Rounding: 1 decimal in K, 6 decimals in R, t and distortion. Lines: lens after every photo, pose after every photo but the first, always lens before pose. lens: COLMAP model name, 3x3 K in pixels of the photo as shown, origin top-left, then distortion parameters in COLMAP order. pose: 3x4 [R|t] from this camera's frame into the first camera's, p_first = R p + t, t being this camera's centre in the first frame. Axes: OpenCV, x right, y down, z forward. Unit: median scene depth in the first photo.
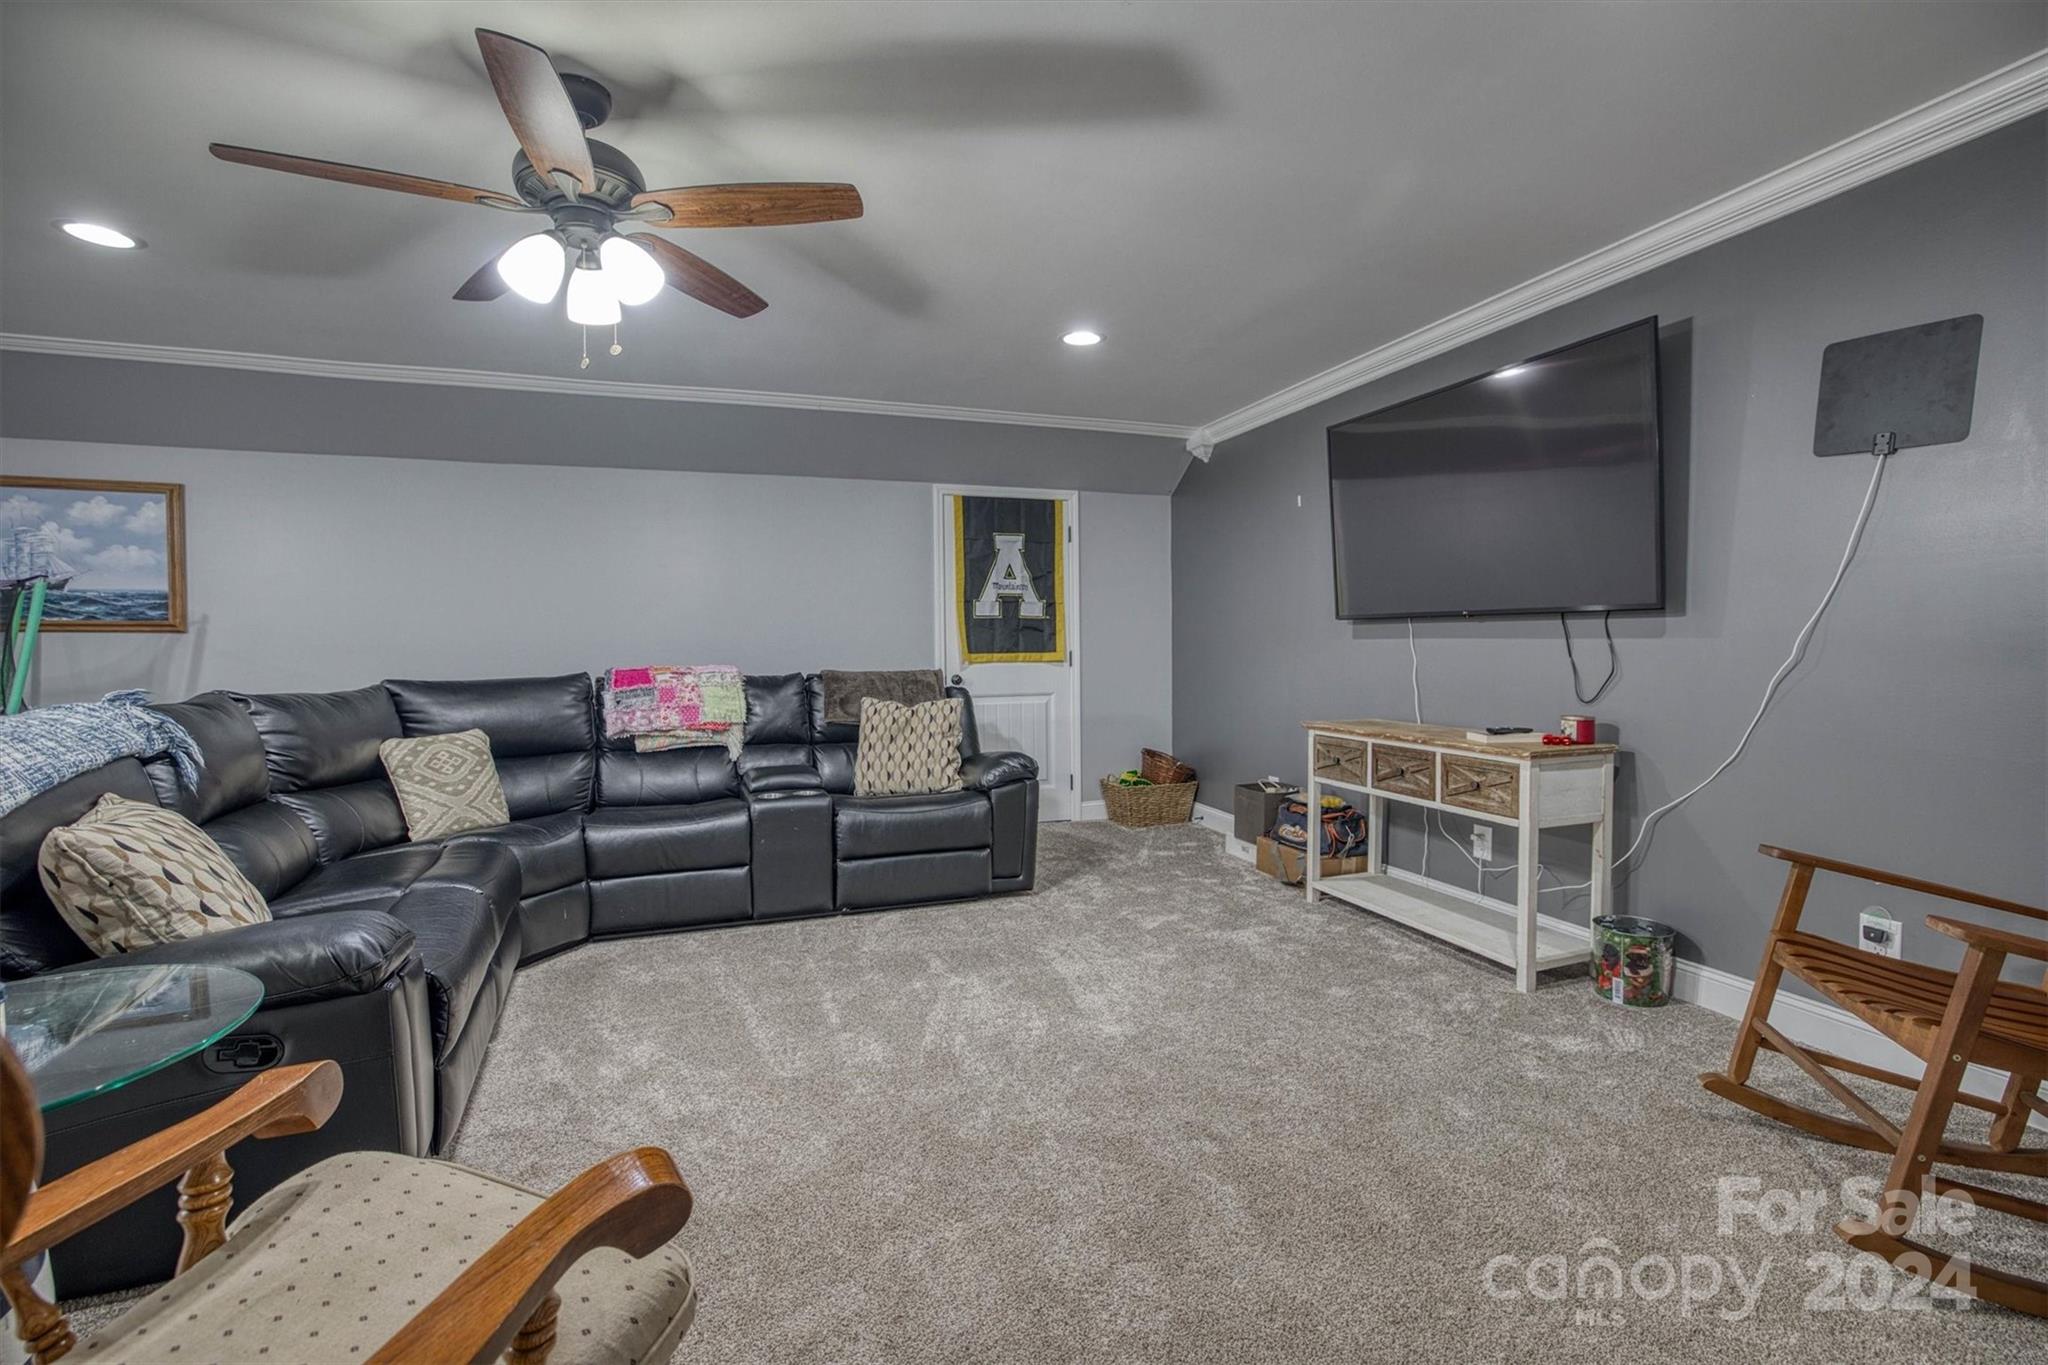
lens RADIAL K [[900.8, 0, 1039.0], [0, 900.8, 682.3], [0, 0, 1]] dist [-0.026532, 0.000354]
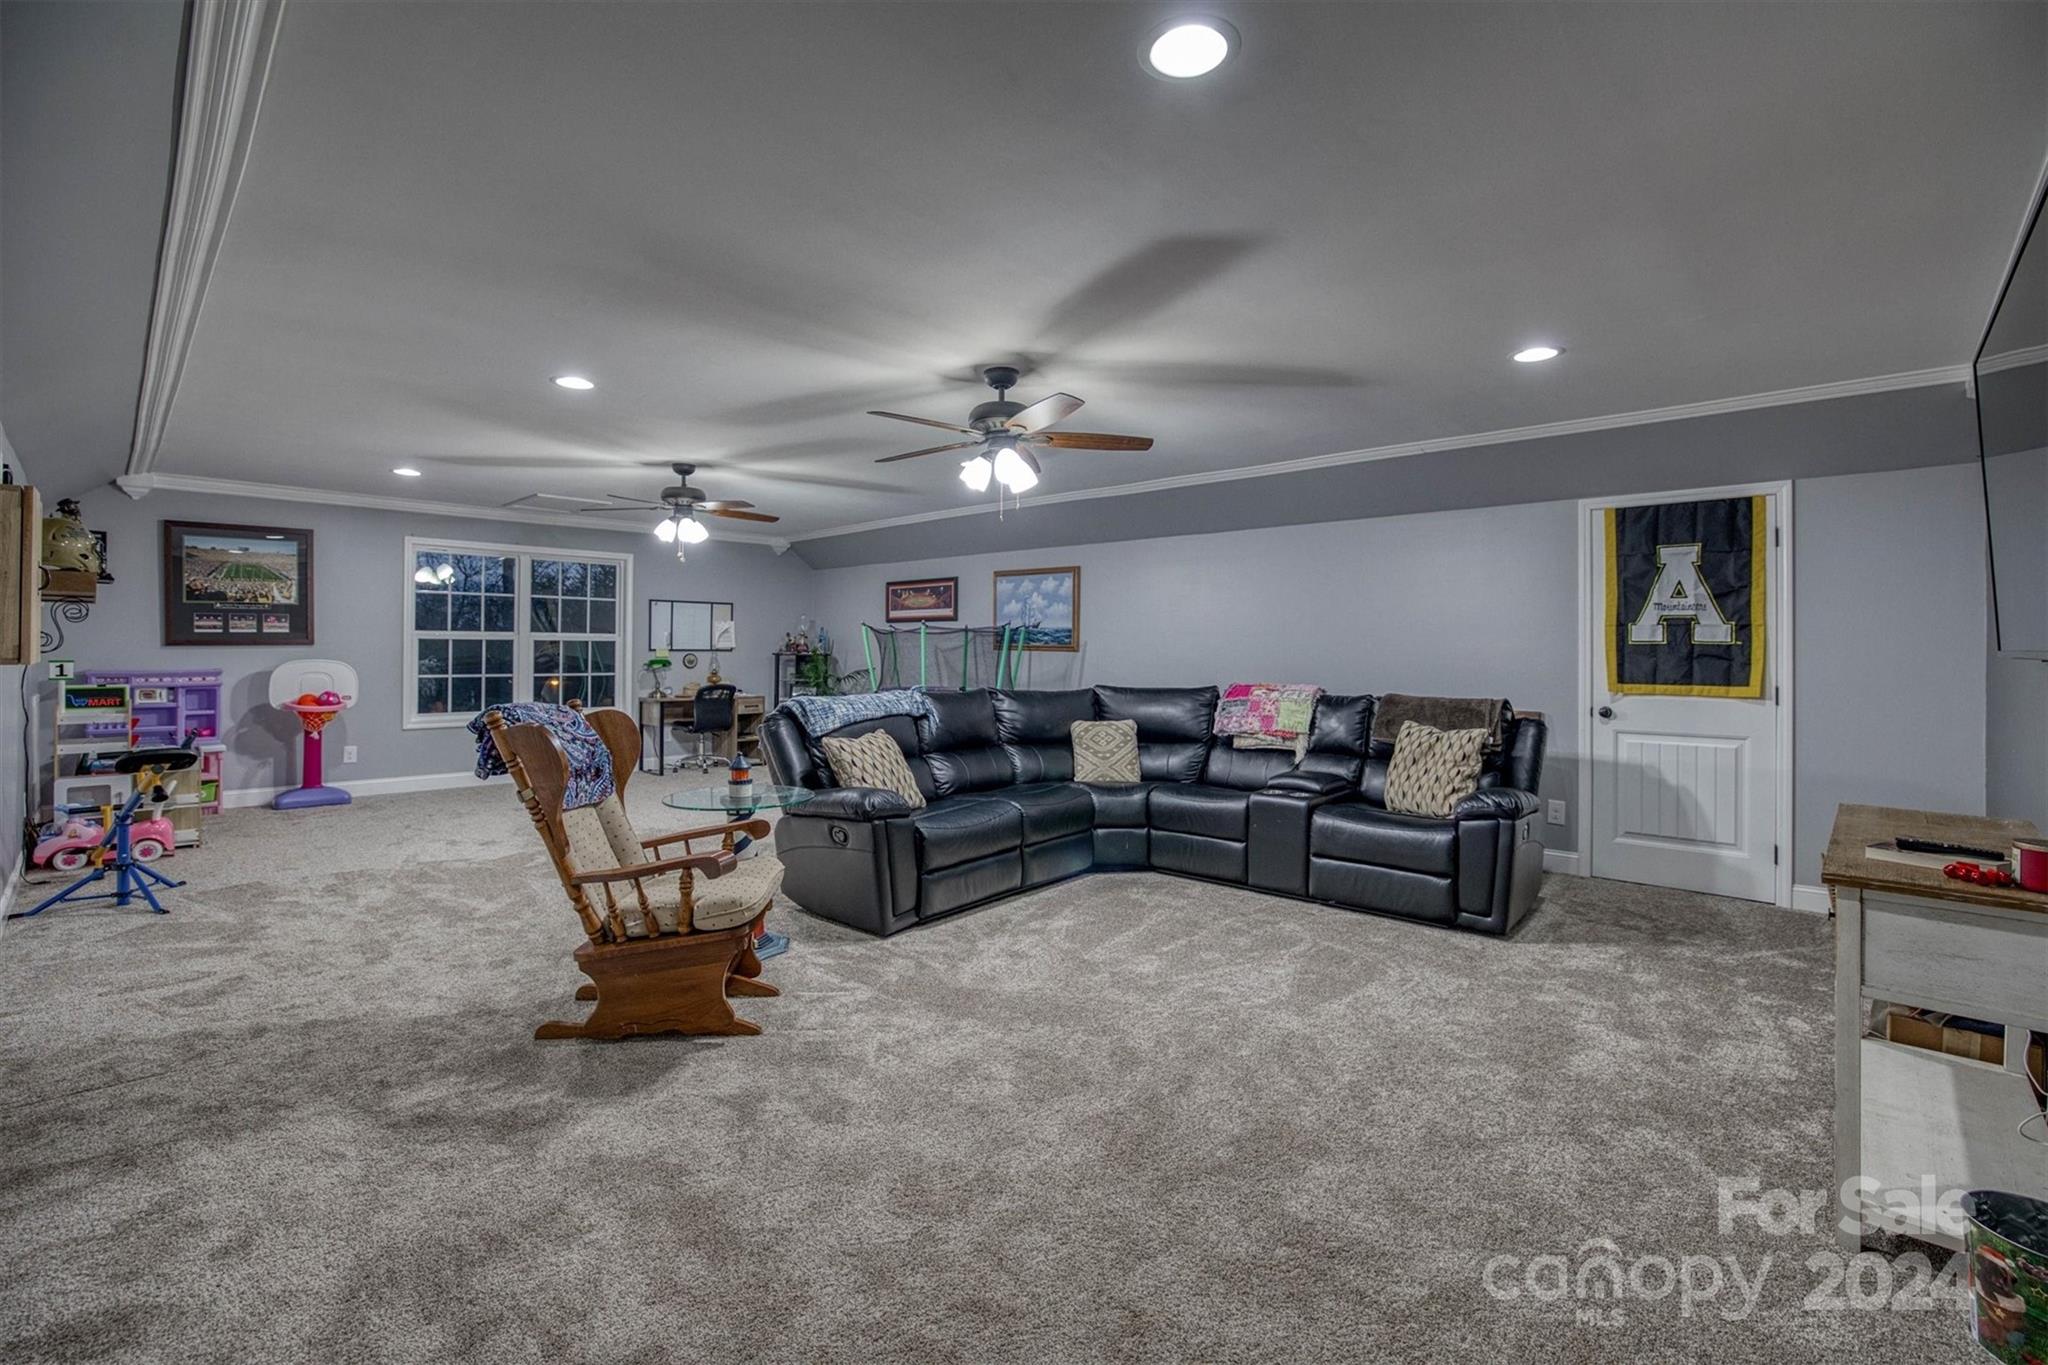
lens RADIAL K [[875.1, 0, 1025.2], [0, 875.1, 646.5], [0, 0, 1]] dist [-0.001701, 0.000046]
pose [[0.479155, 0.006651, -0.877705, 0.537259], [-0.047573, 0.998698, -0.018403, -0.033078], [0.876440, 0.050573, 0.478847, 0.090859]]
